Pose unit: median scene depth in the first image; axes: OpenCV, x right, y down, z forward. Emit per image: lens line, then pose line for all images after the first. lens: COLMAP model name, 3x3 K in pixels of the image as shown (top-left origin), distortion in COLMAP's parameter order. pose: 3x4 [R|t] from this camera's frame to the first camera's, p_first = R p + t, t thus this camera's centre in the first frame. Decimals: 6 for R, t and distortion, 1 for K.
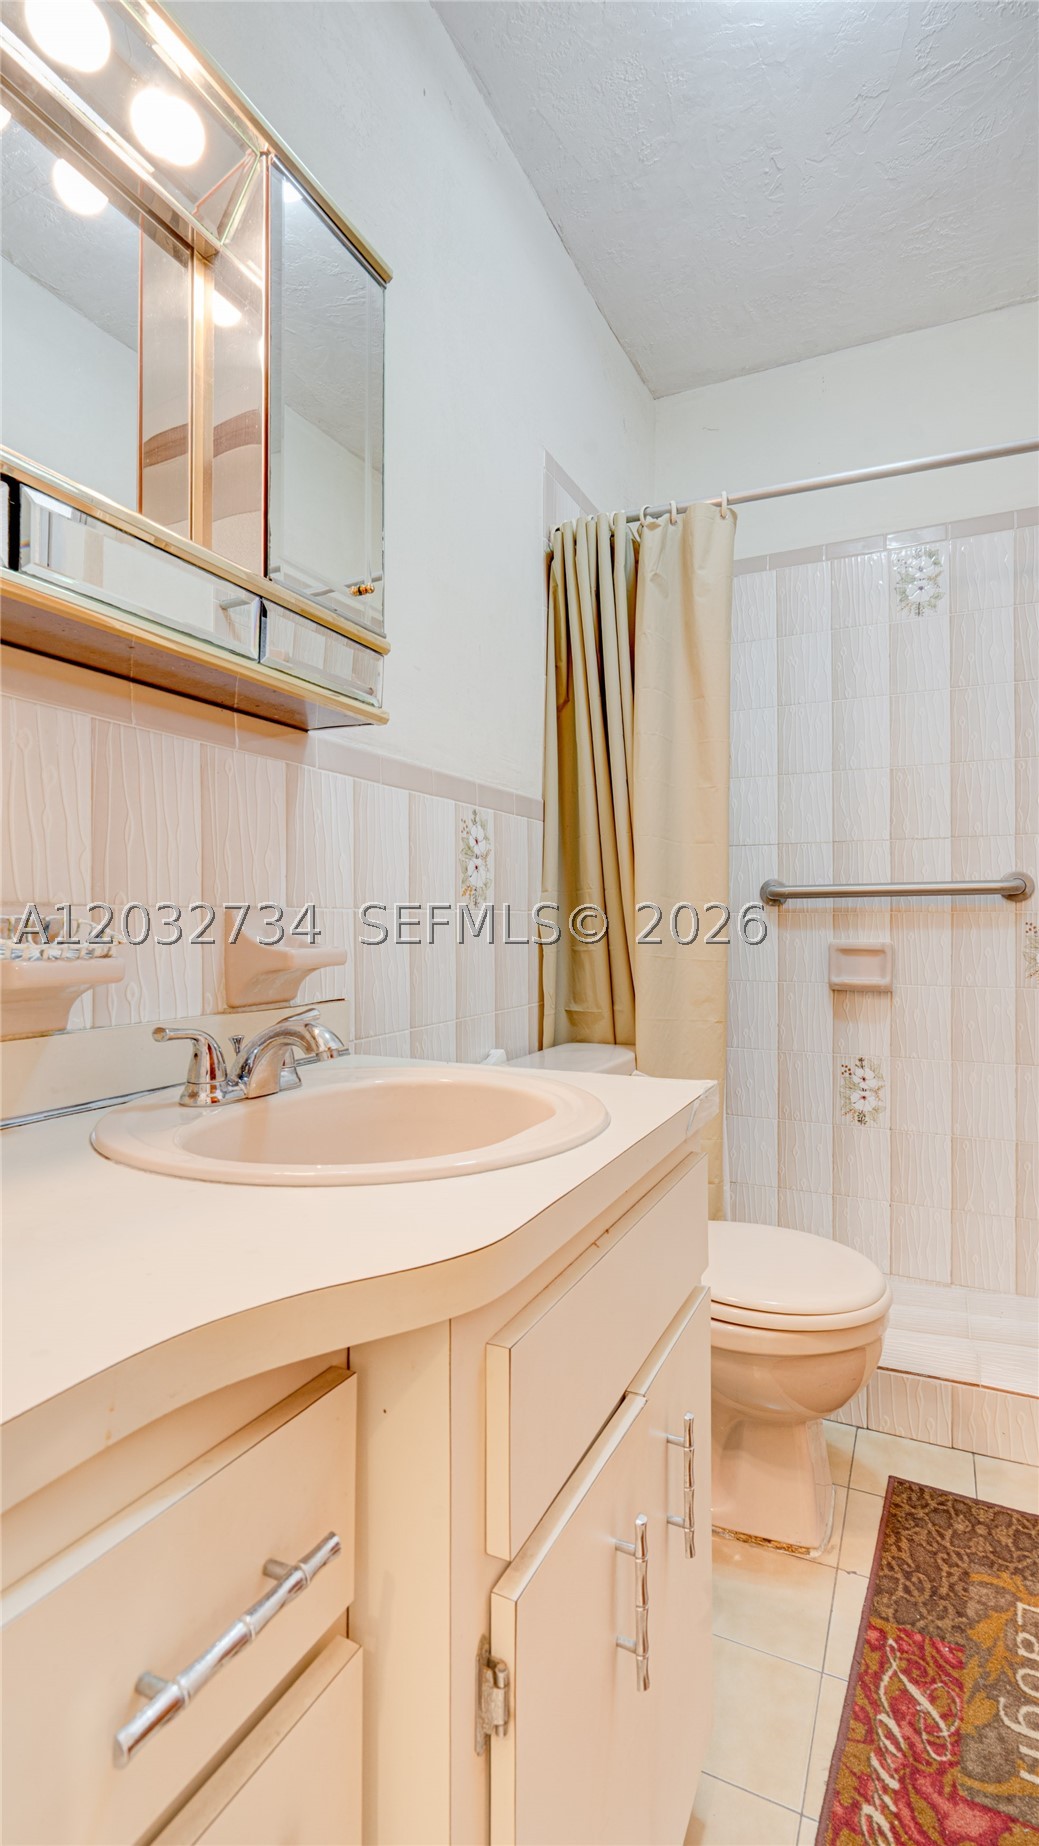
lens RADIAL K [[851.4, 0, 582.7], [0, 851.4, 926.6], [0, 0, 1]] dist [-0.003051, 0.000494]
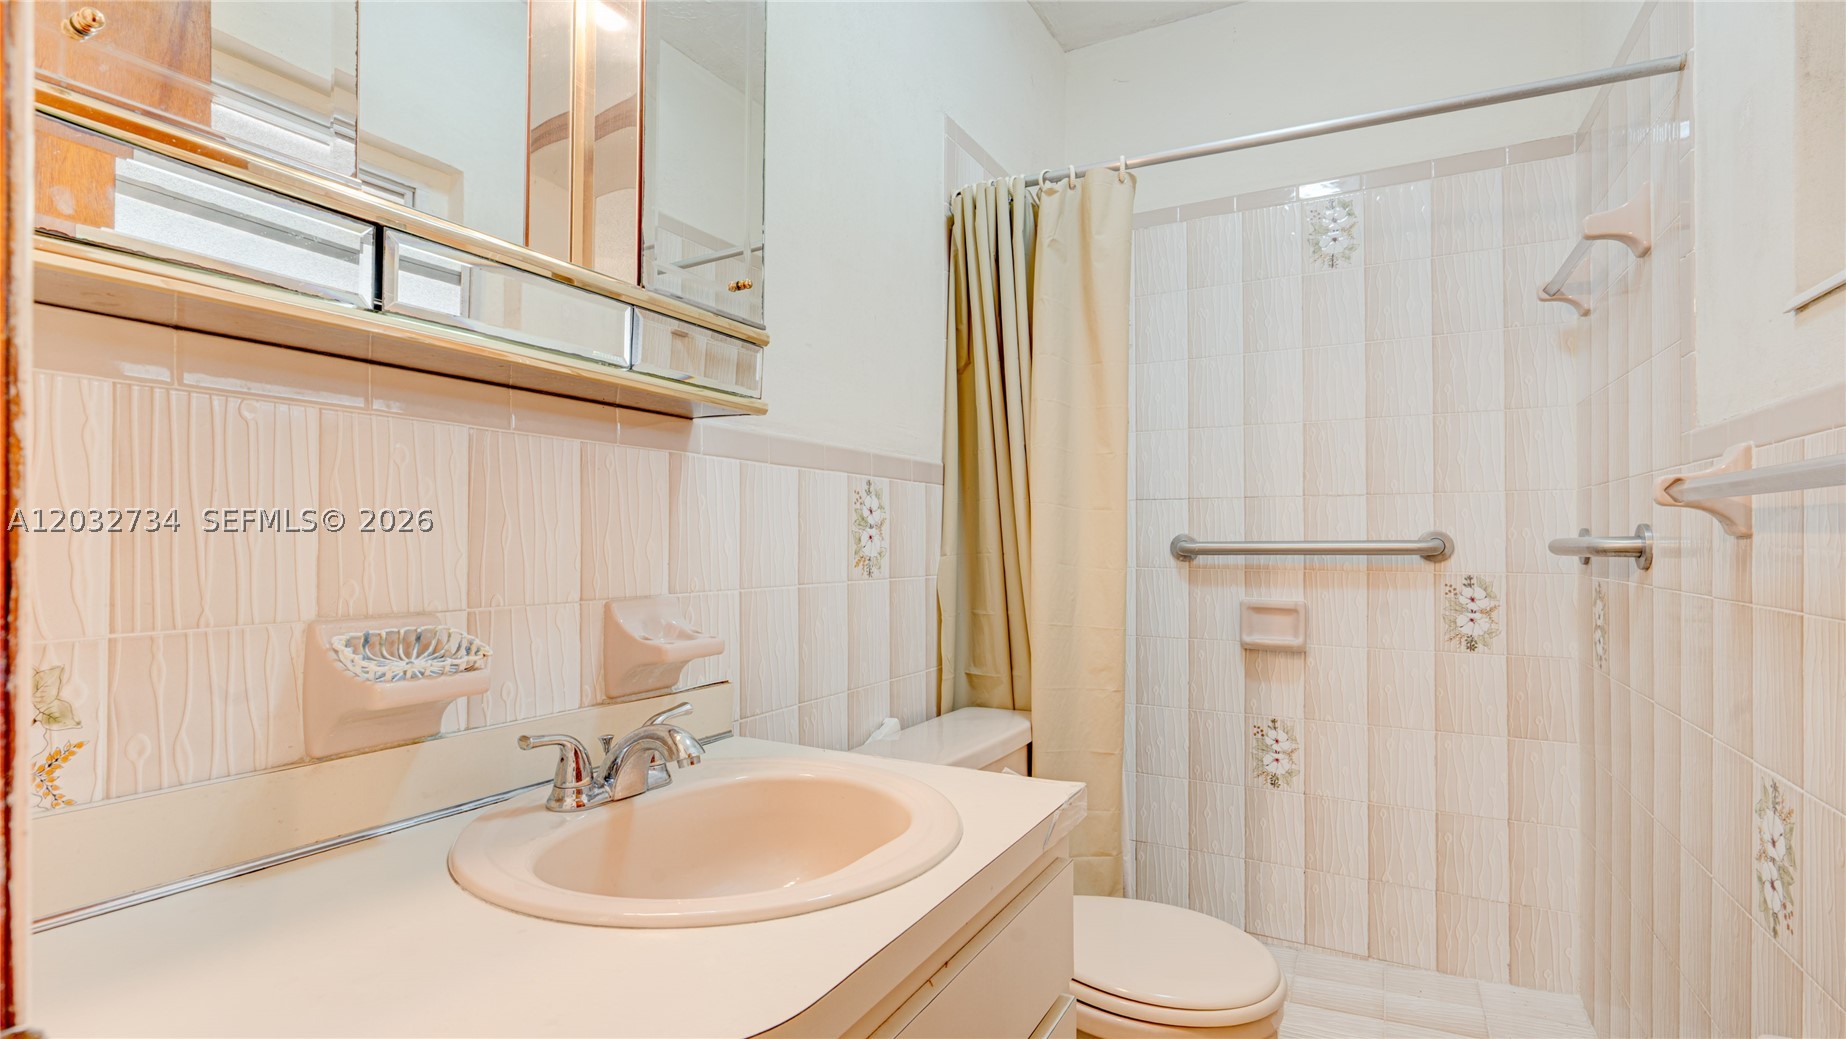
lens RADIAL K [[851.4, 0, 962.7], [0, 851.4, 542.8], [0, 0, 1]] dist [-0.003051, 0.000494]
pose [[0.998055, 0.001632, -0.062321, 0.041639], [-0.002417, 0.999919, -0.012531, -0.045608], [0.062296, 0.012657, 0.997977, 0.003264]]
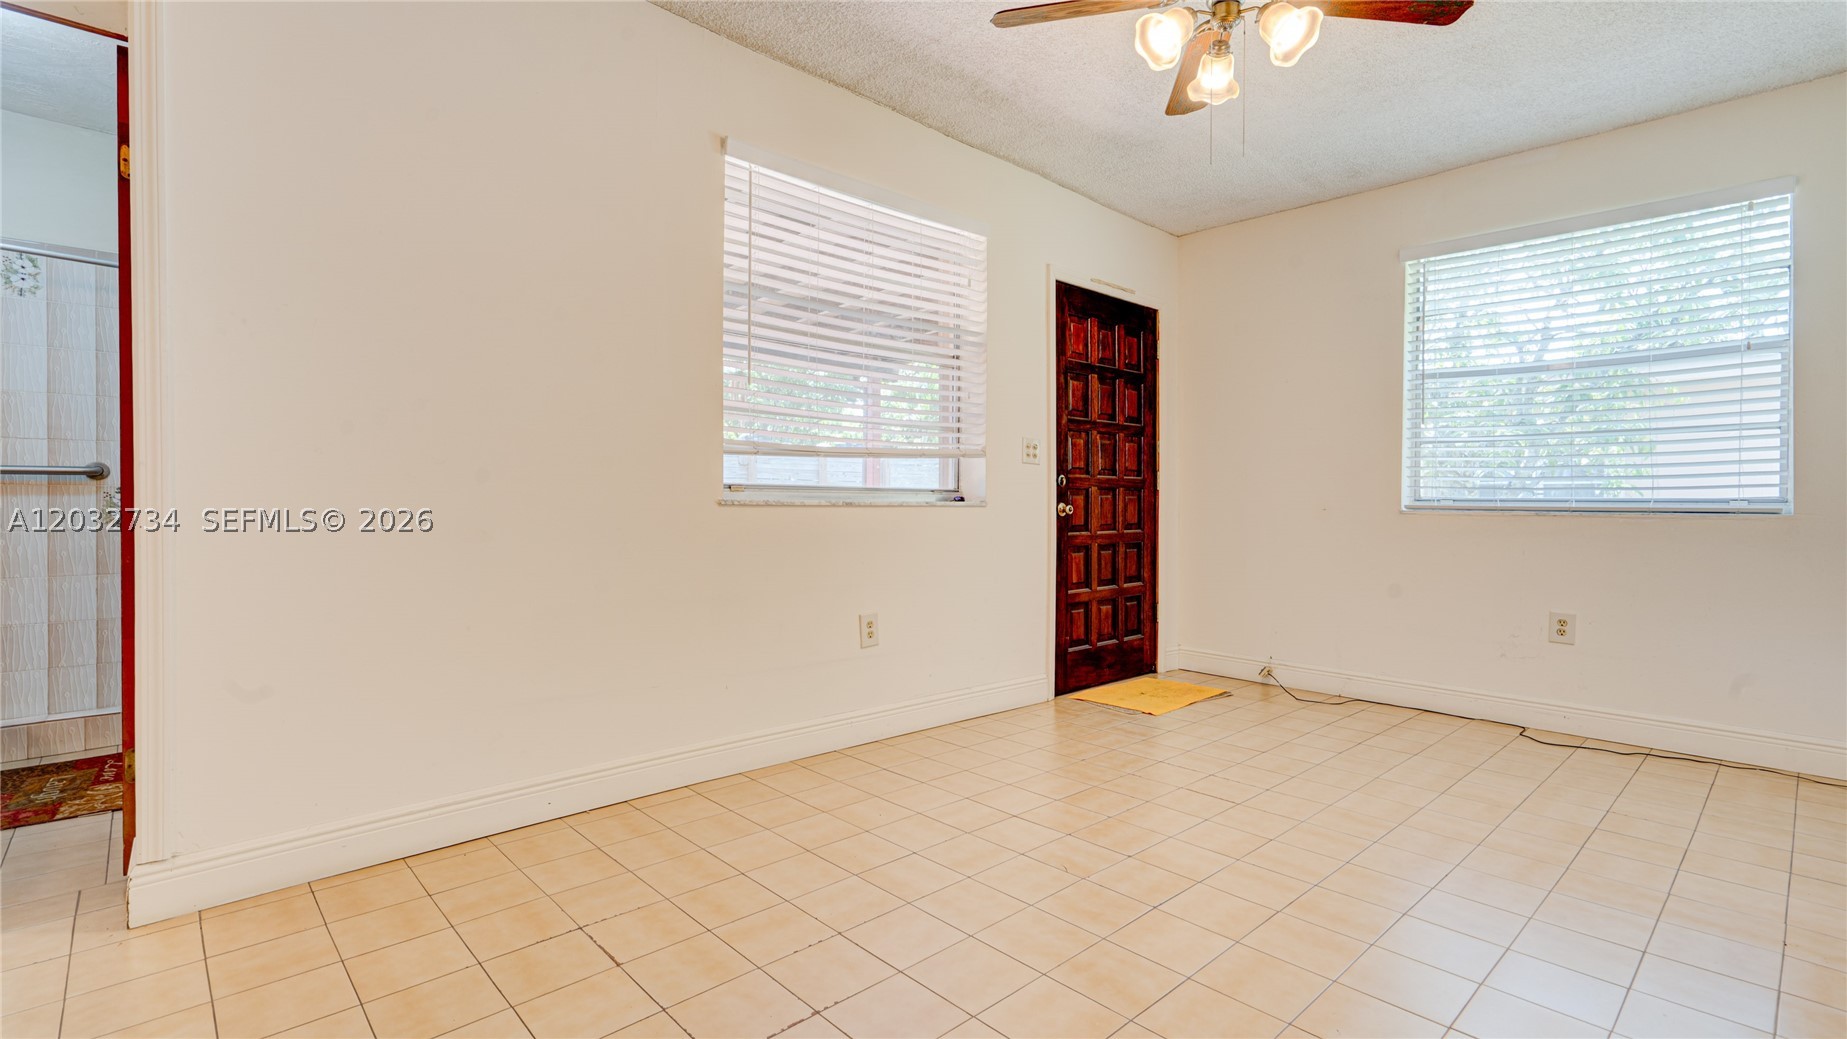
lens RADIAL K [[851.8, 0, 913.8], [0, 851.8, 510.6], [0, 0, 1]] dist [-0.003051, 0.000494]
pose [[0.396298, 0.000686, 0.918121, -0.496914], [0.002102, 0.999996, -0.001654, 0.047303], [-0.918119, 0.002586, 0.396296, -1.439604]]
